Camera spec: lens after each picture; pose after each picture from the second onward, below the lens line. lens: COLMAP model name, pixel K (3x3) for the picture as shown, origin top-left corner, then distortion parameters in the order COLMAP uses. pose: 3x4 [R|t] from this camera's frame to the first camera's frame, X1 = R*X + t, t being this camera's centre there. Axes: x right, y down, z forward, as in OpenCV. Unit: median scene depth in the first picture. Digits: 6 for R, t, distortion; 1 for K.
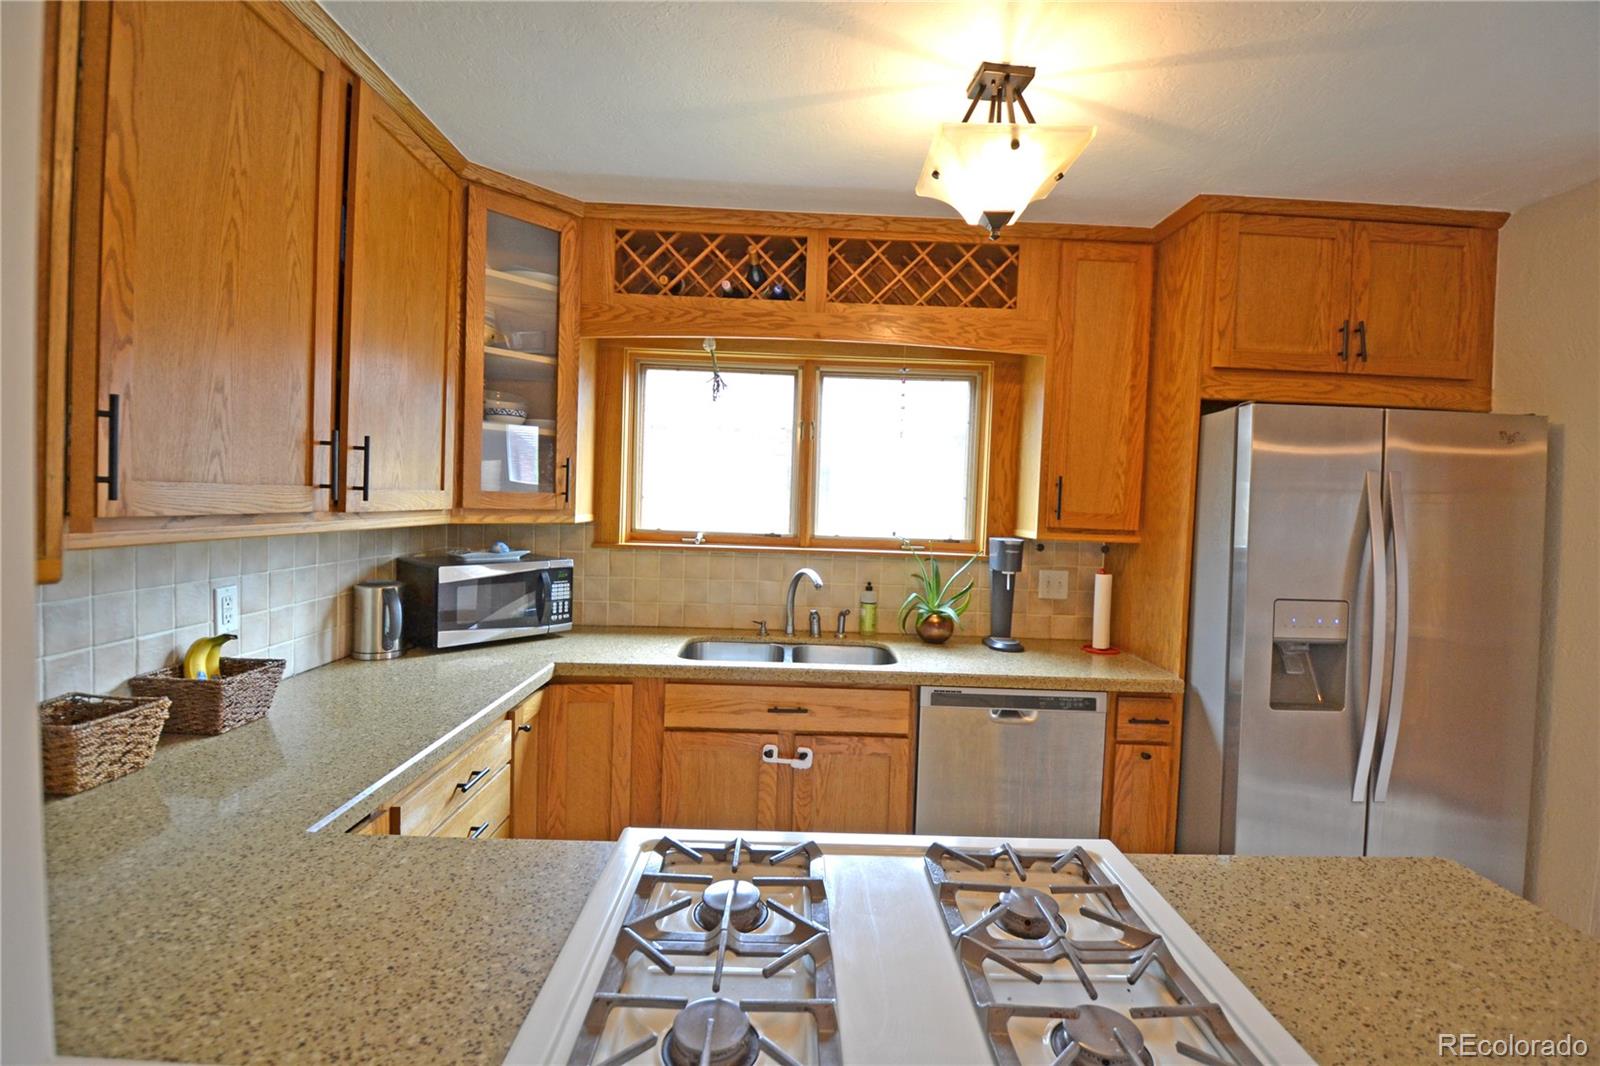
lens RADIAL K [[738.1, 0, 798.2], [0, 738.1, 519.3], [0, 0, 1]] dist [0.017346, -0.031687]
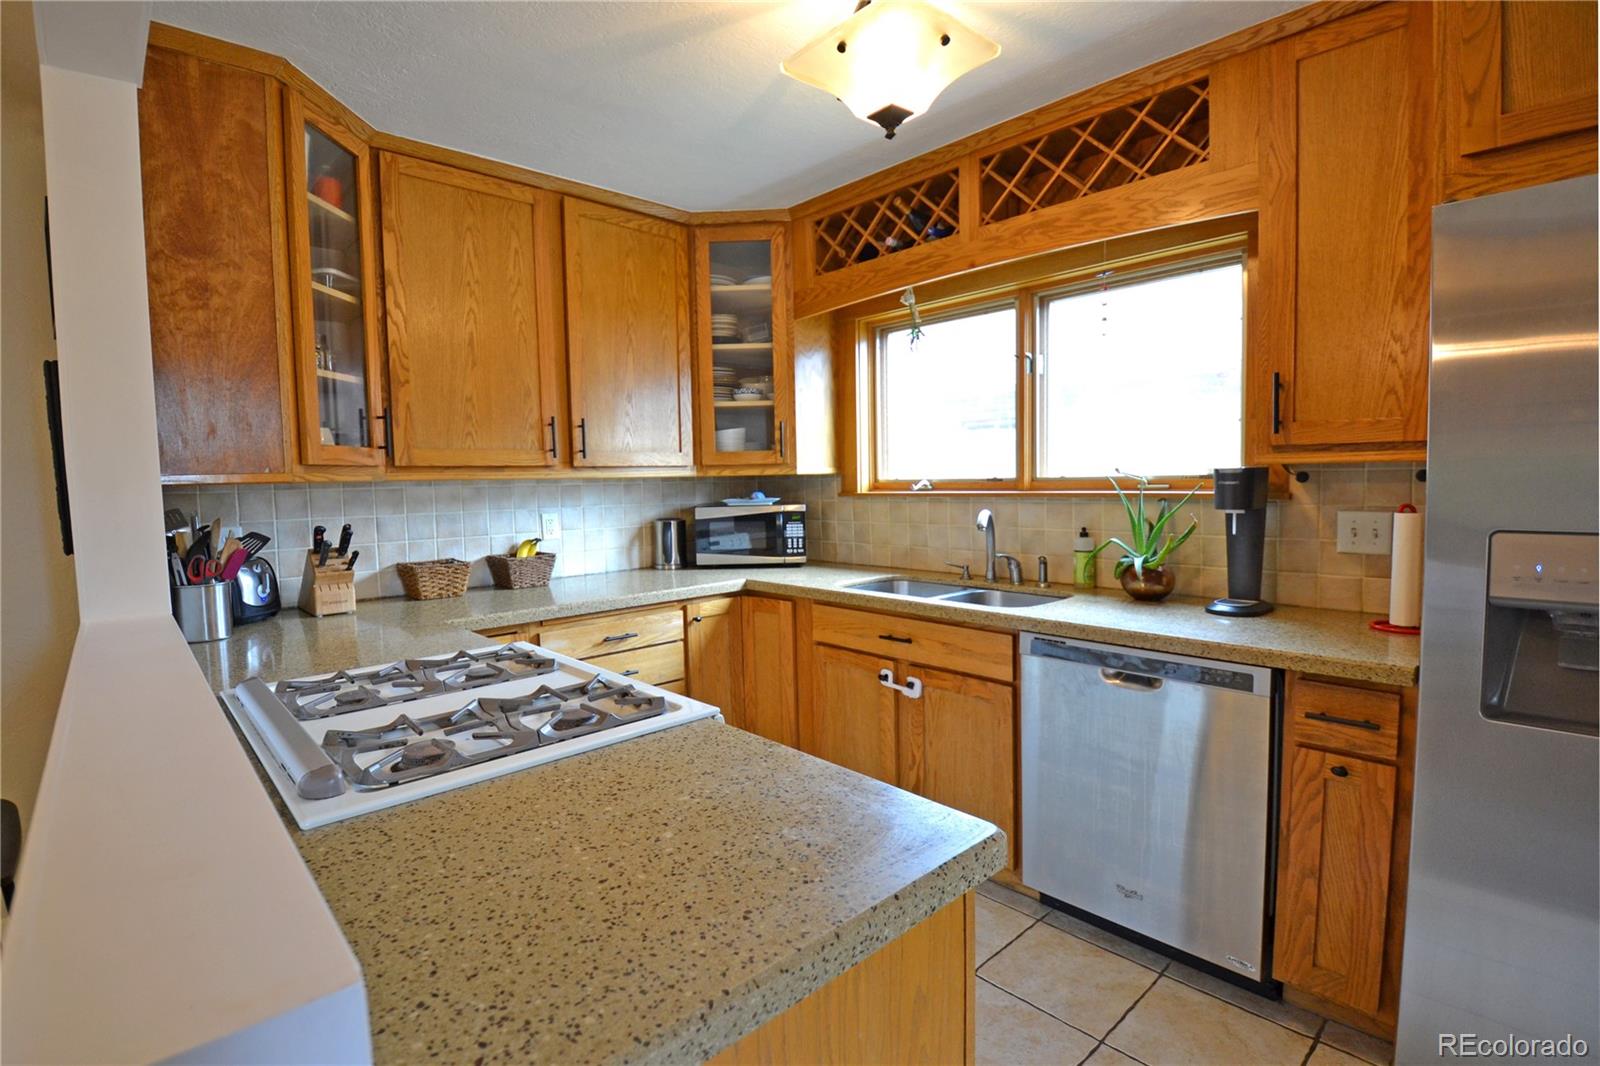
lens RADIAL K [[719.9, 0, 734.8], [0, 719.9, 520.7], [0, 0, 1]] dist [0.011574, -0.023353]
pose [[0.649861, -0.002637, -0.760048, 0.602615], [0.023047, 0.999603, 0.016237, 0.068389], [0.759704, -0.028069, 0.649664, 0.164980]]
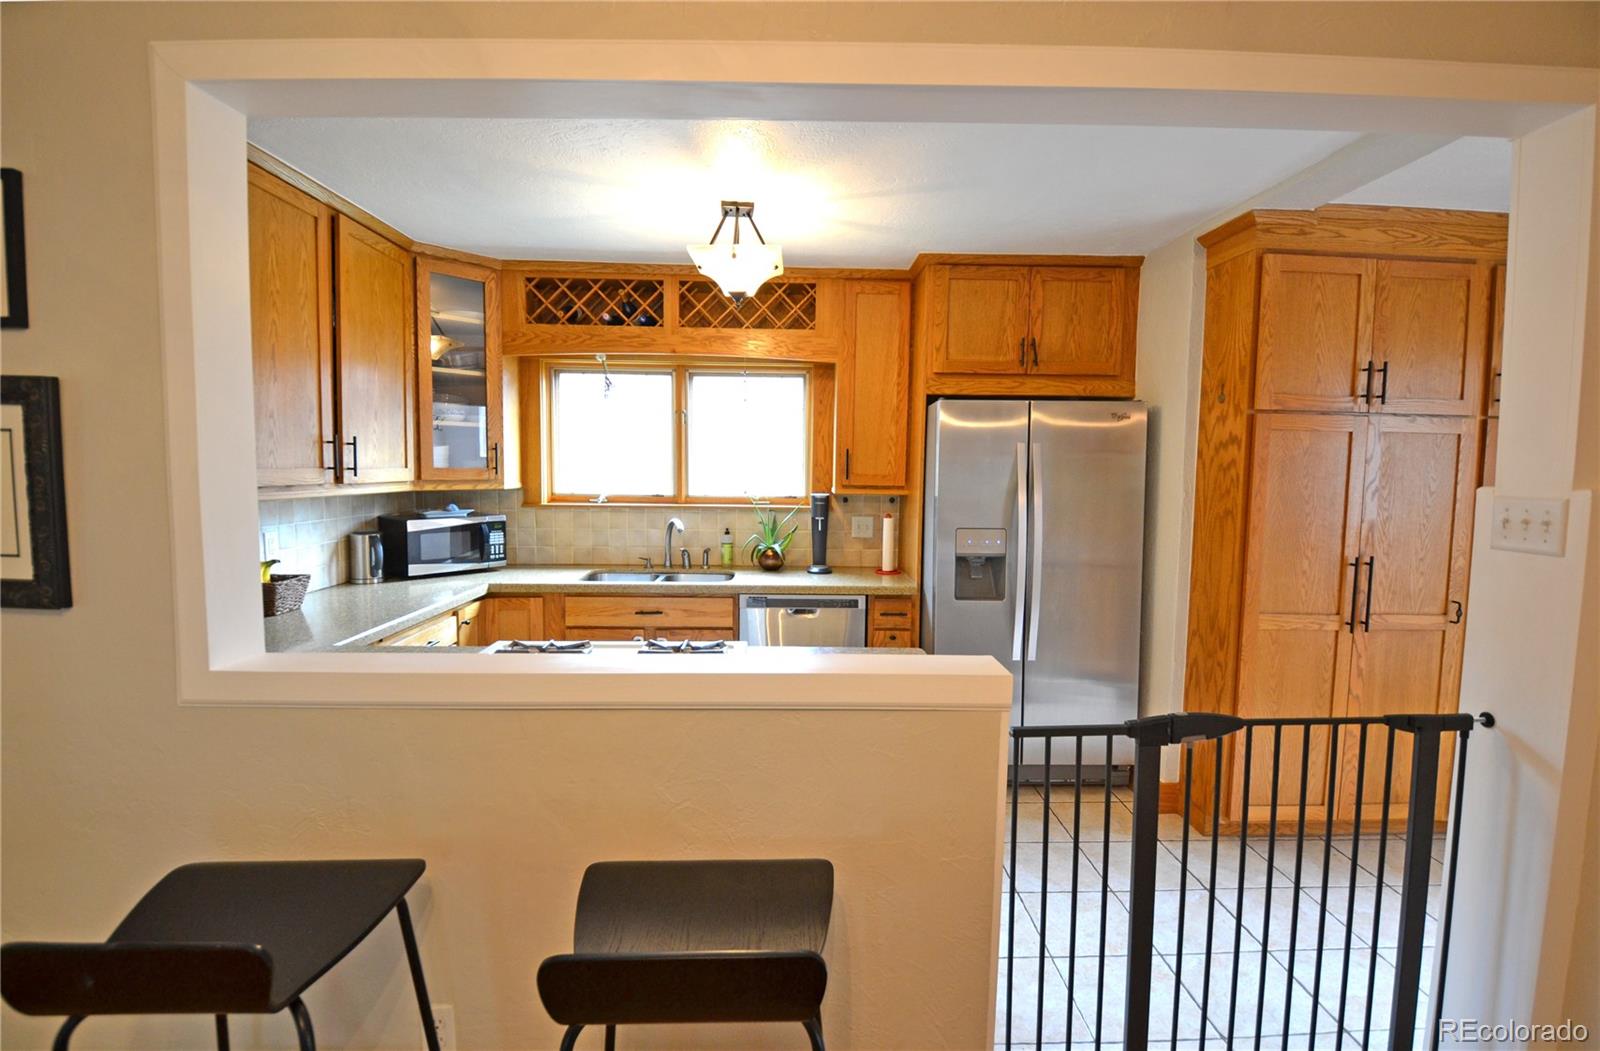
lens RADIAL K [[732.3, 0, 786.6], [0, 732.3, 515.7], [0, 0, 1]] dist [0.021124, -0.031455]
pose [[0.999746, -0.021935, 0.005139, 0.254282], [0.021708, 0.998933, 0.040764, 0.011670], [-0.006028, -0.040643, 0.999156, -0.449801]]
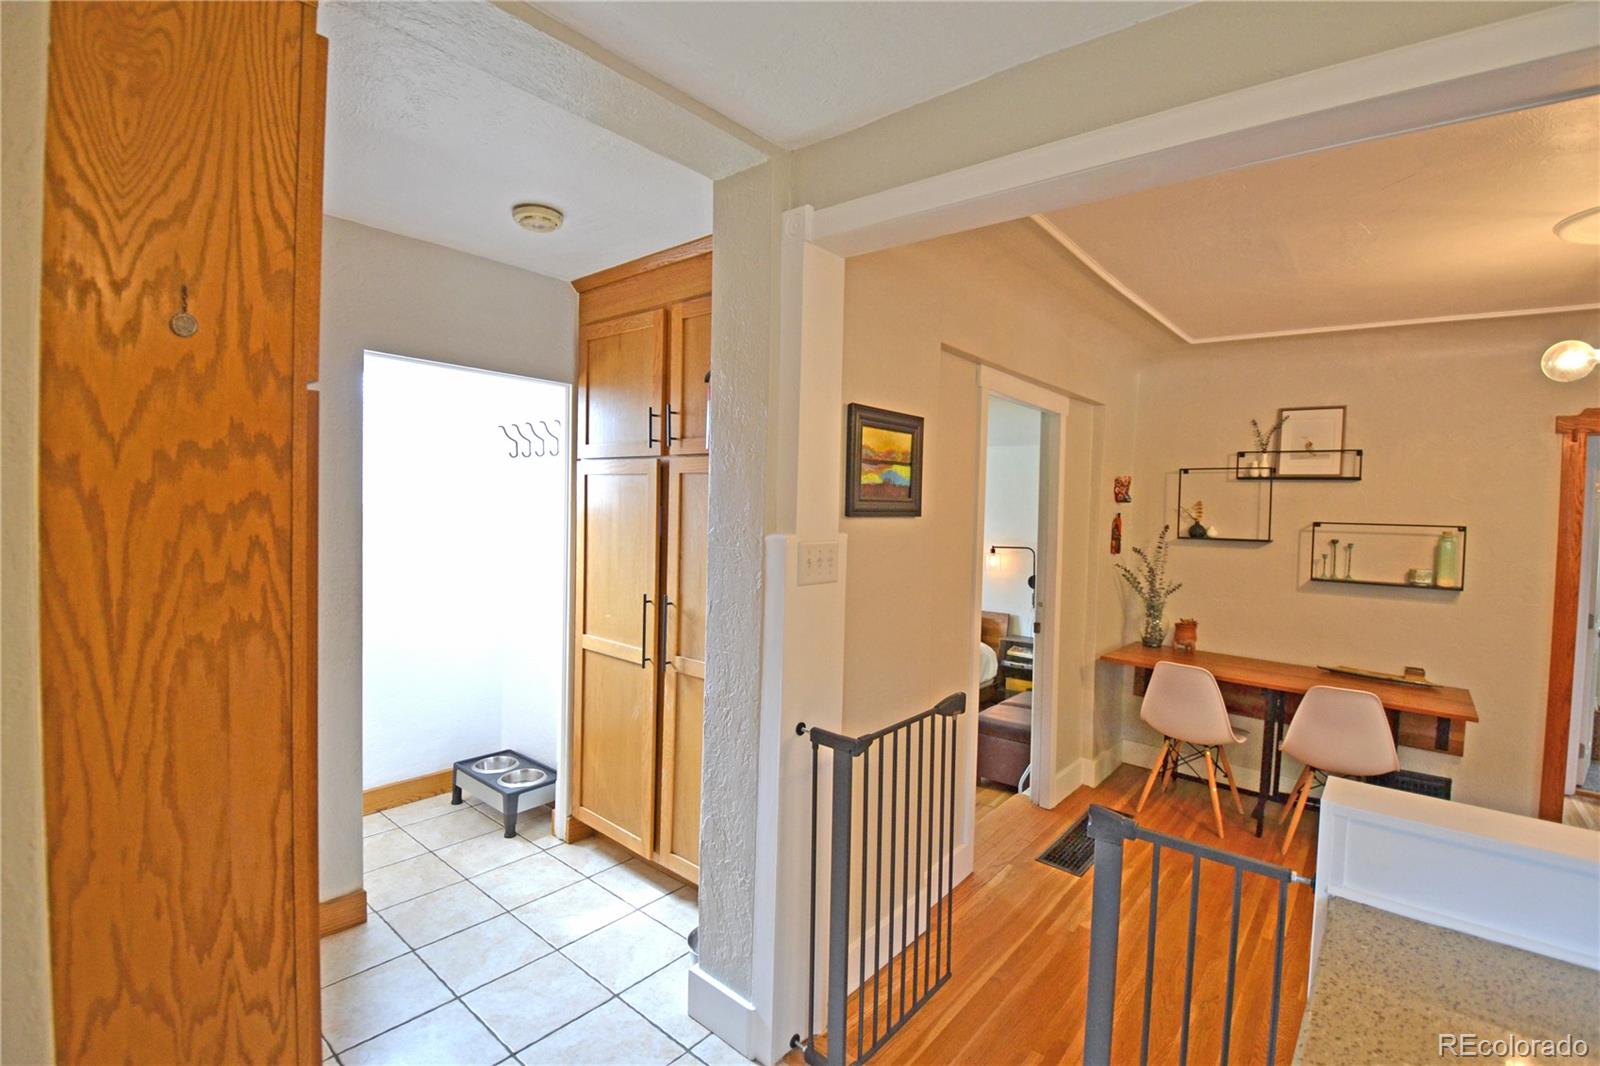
lens RADIAL K [[717.0, 0, 798.1], [0, 717.0, 528.7], [0, 0, 1]] dist [0.011690, -0.025422]
pose [[-0.763359, -0.071940, 0.641957, 0.417619], [-0.032812, 0.996815, 0.072691, -0.036842], [-0.645141, 0.034425, -0.763287, 0.845390]]
